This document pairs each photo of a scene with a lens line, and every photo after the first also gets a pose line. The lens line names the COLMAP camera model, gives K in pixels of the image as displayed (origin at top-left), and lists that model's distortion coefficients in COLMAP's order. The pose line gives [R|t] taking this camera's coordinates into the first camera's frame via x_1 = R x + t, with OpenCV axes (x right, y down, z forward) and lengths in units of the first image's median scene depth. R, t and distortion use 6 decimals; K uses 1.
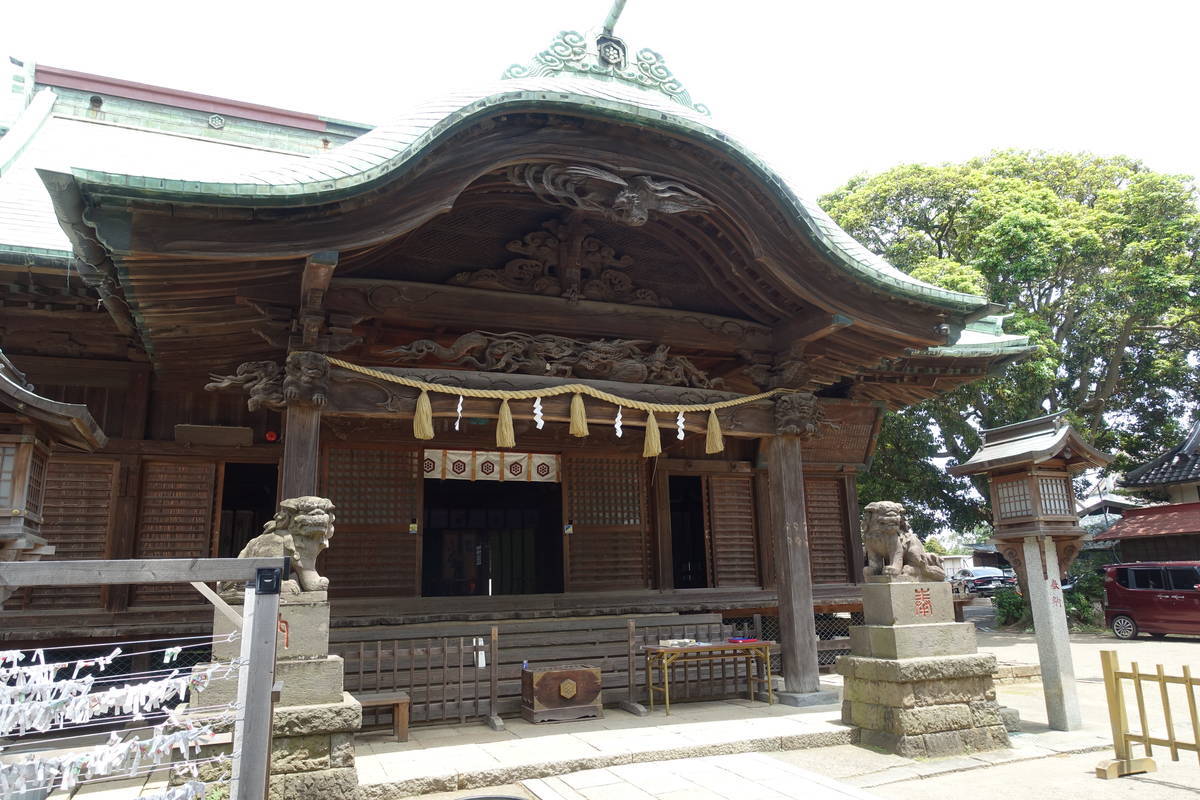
lens RADIAL K [[829.8, 0, 600.0], [0, 829.8, 400.0], [0, 0, 1]] dist [-0.004539, -0.001383]
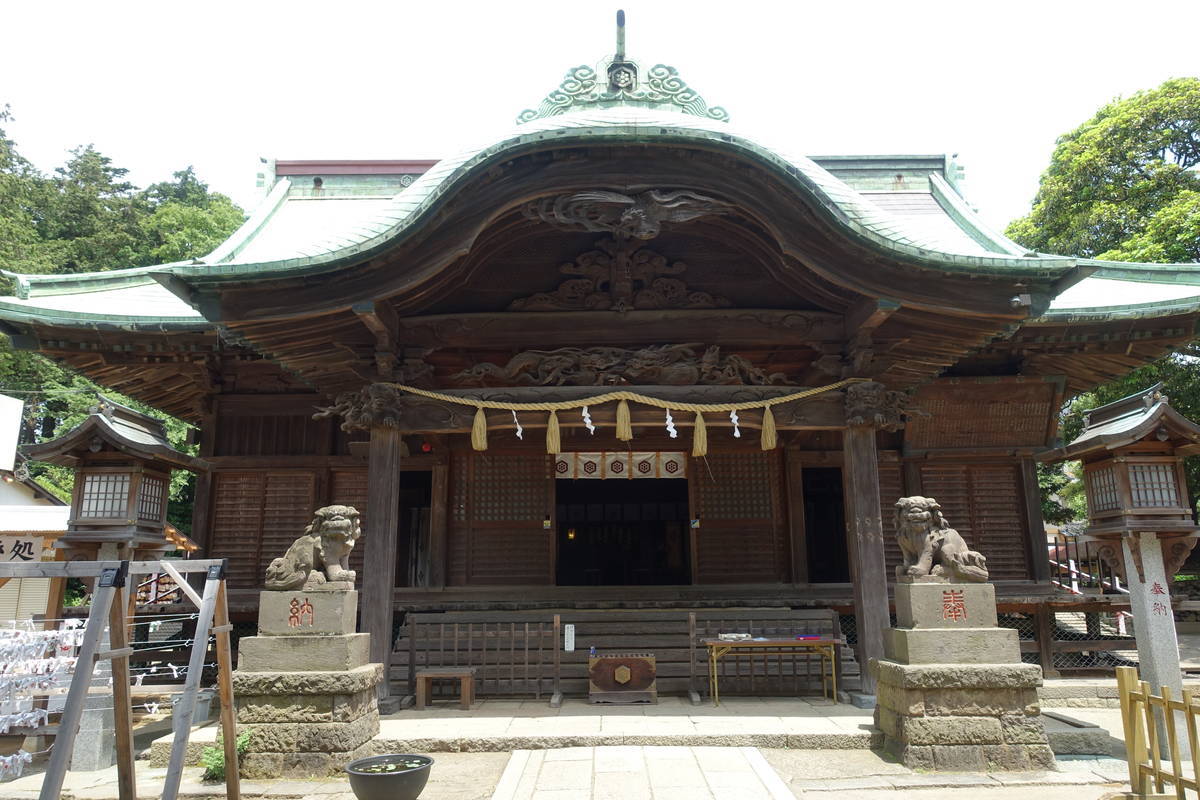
lens RADIAL K [[829.8, 0, 600.0], [0, 829.8, 400.0], [0, 0, 1]] dist [-0.004539, -0.001383]
pose [[0.923461, -0.062168, -0.378622, 0.356846], [0.068342, 0.997658, 0.002877, -0.013289], [0.377556, -0.028532, 0.925547, -0.000544]]
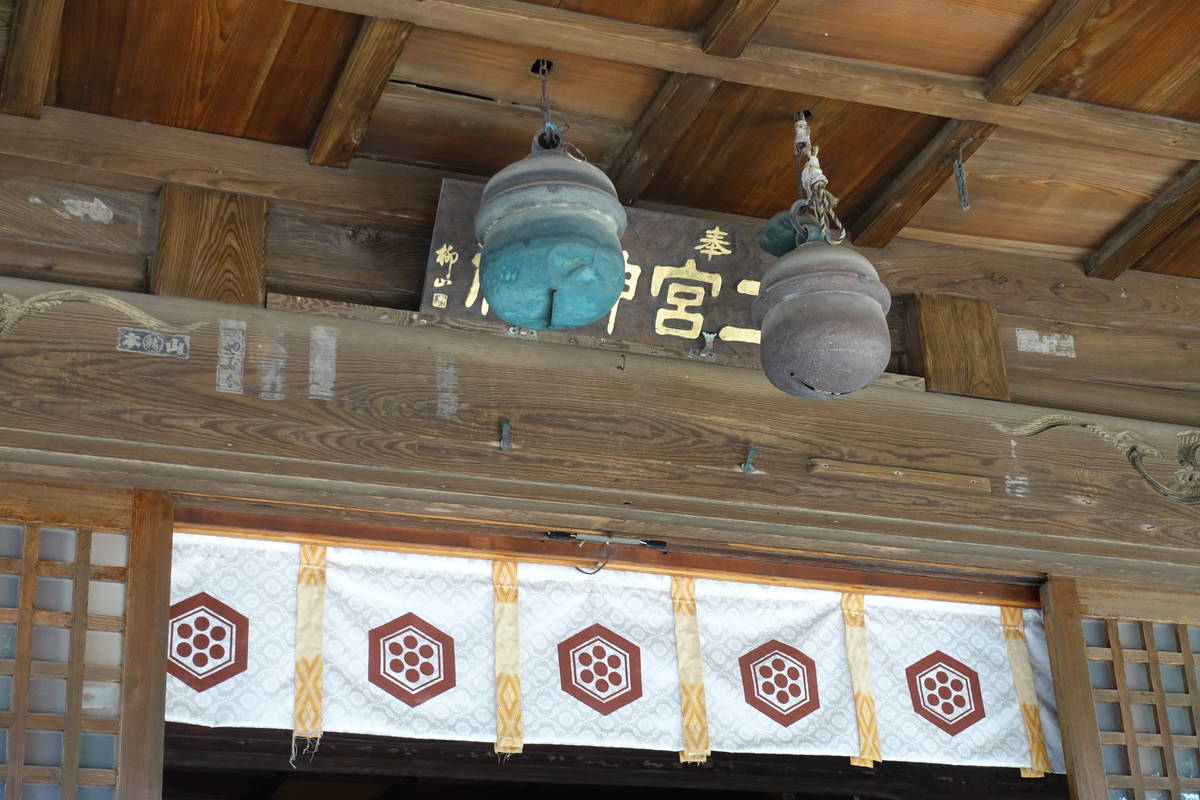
lens RADIAL K [[2031.0, 0, 600.0], [0, 2031.0, 400.0], [0, 0, 1]] dist [0.002640, 0.011826]
pose [[0.999061, -0.034373, -0.026357, -0.172796], [0.028502, 0.979885, -0.197515, 0.147958], [0.032616, 0.196579, 0.979945, 0.881125]]
